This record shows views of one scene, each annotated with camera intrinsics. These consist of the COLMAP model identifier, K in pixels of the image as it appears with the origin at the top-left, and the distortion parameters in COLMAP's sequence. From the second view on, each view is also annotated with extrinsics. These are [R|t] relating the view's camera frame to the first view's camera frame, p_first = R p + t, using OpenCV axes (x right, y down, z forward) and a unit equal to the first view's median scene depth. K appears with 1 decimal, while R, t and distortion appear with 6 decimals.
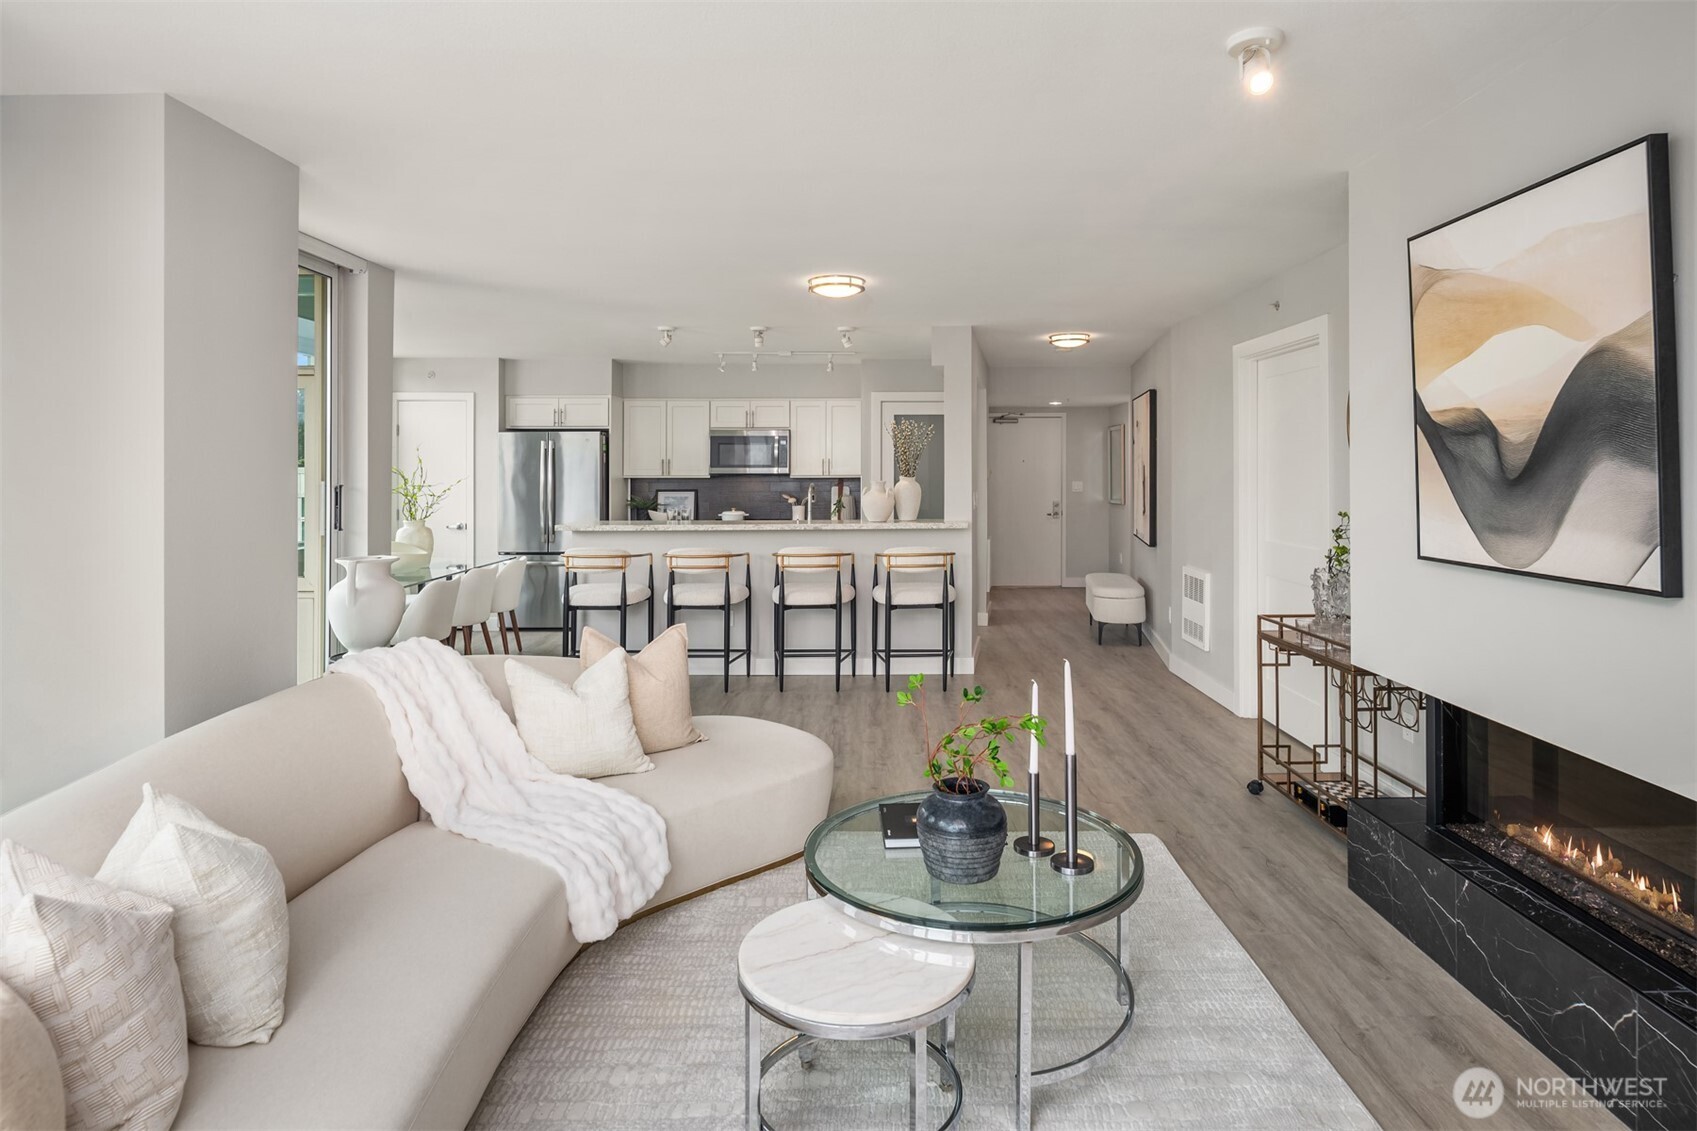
lens RADIAL K [[936.4, 0, 885.5], [0, 936.4, 469.0], [0, 0, 1]] dist [0.001885, -0.032078]
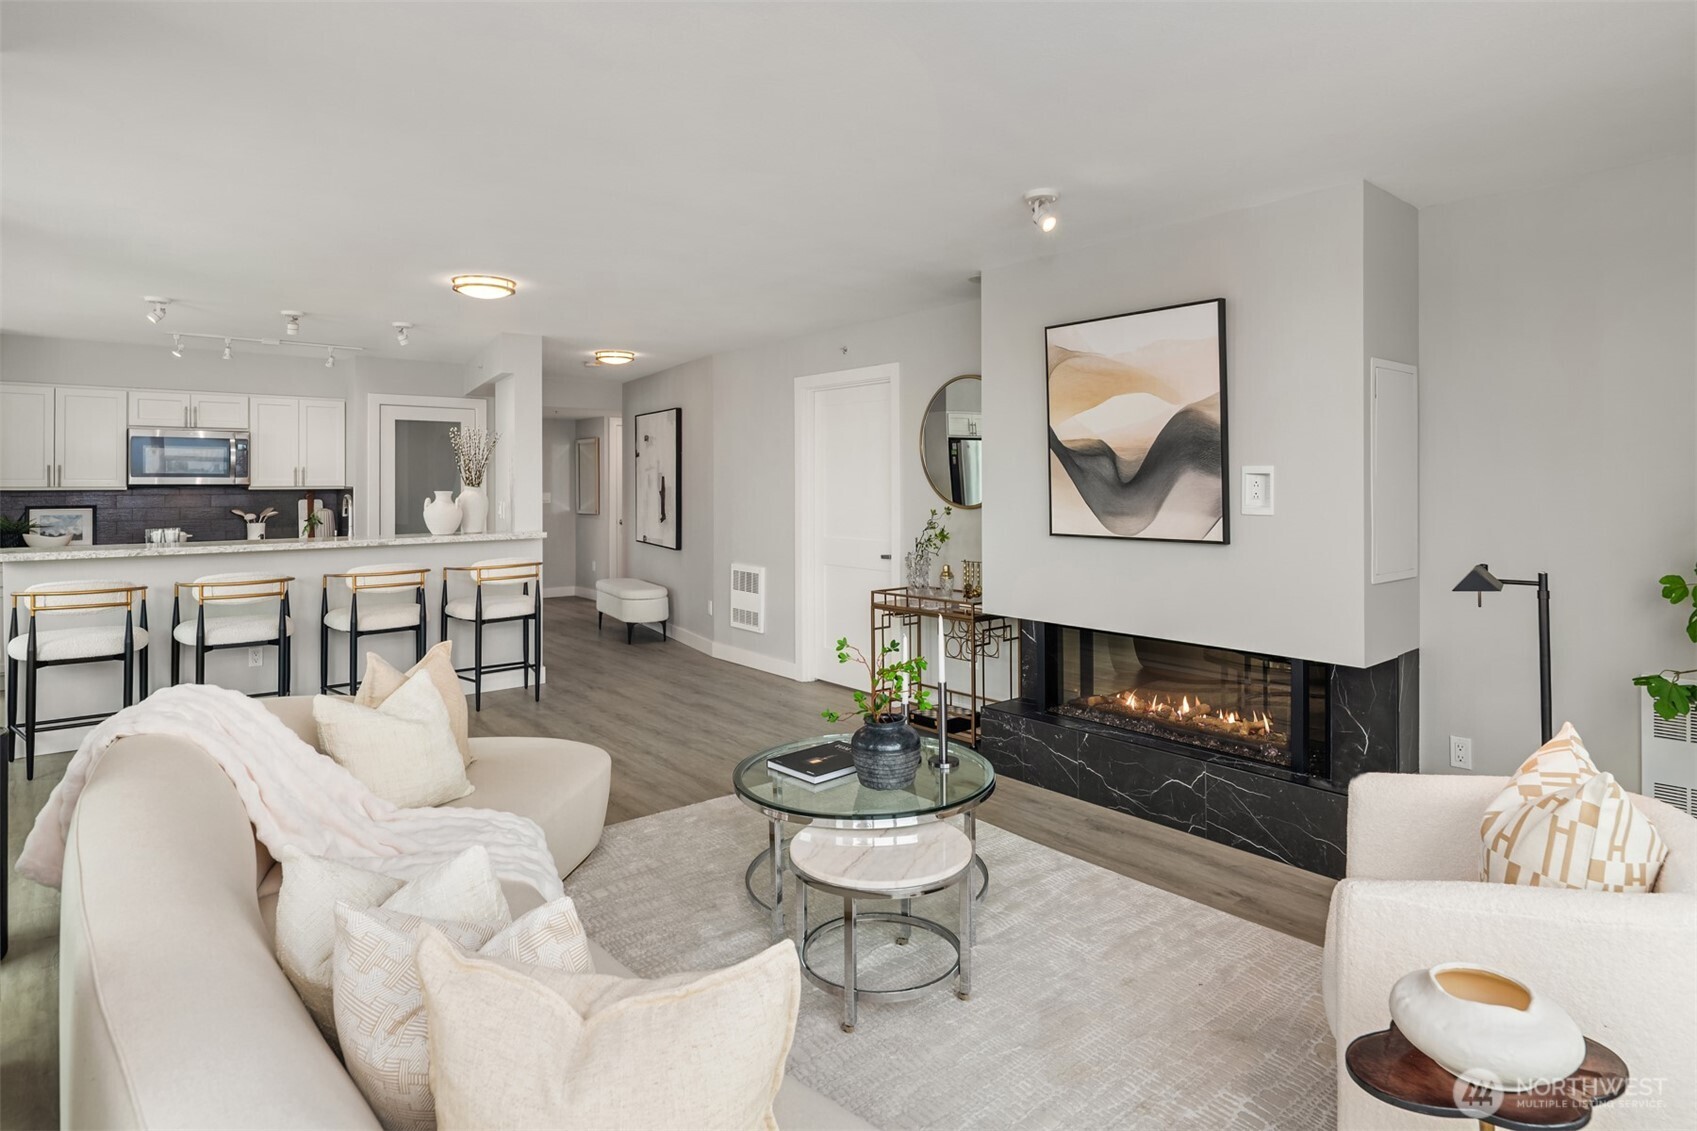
lens RADIAL K [[910.5, 0, 922.0], [0, 910.5, 481.8], [0, 0, 1]] dist [-0.034364, 0.000662]
pose [[0.741416, 0.001015, 0.671045, -0.214850], [-0.000647, 0.999999, -0.000797, 0.003195], [-0.671045, 0.000157, 0.741416, 0.009657]]
